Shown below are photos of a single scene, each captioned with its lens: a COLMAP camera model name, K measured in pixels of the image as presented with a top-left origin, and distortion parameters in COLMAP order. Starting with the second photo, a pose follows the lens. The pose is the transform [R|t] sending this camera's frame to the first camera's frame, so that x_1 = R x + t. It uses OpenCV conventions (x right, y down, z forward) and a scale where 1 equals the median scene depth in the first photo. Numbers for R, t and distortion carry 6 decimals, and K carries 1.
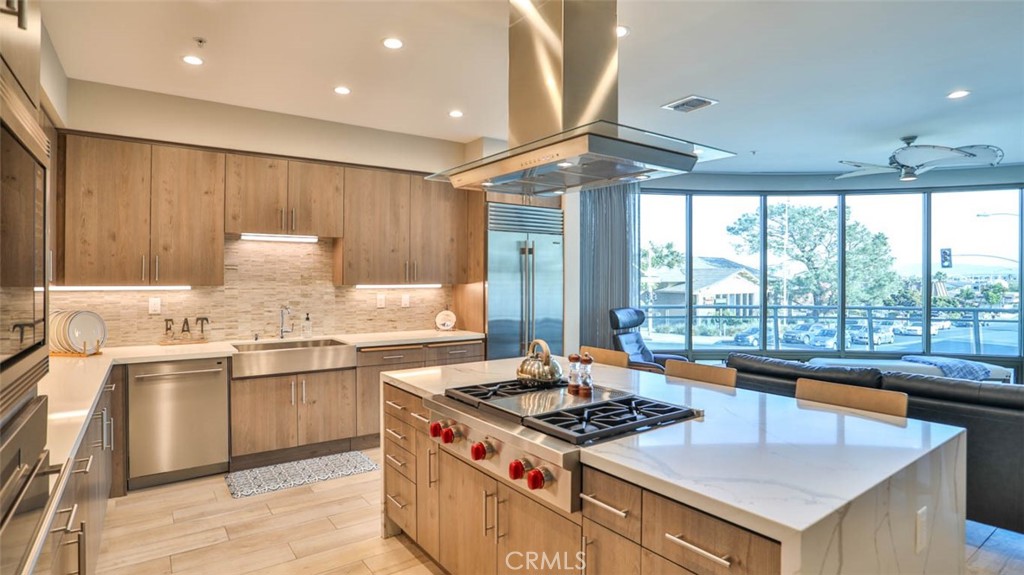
lens RADIAL K [[526.1, 0, 504.8], [0, 526.1, 280.3], [0, 0, 1]] dist [-0.038833, 0.001413]
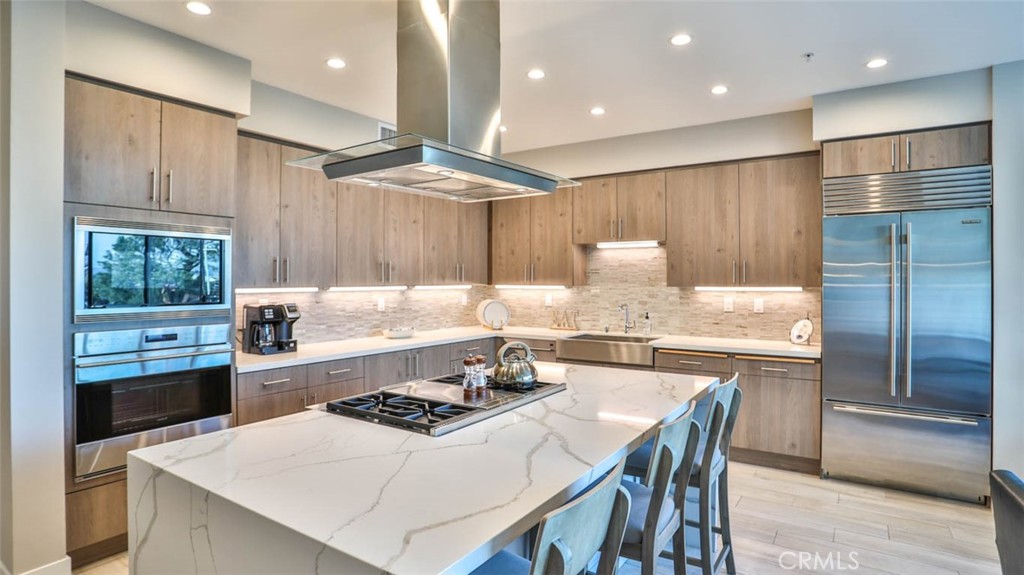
lens RADIAL K [[526.1, 0, 511.0], [0, 526.1, 283.2], [0, 0, 1]] dist [-0.038833, 0.001413]
pose [[0.387679, 0.004251, -0.921785, 0.511010], [-0.001004, 0.999991, 0.004190, -0.001609], [0.921794, -0.000699, 0.387679, 0.313531]]
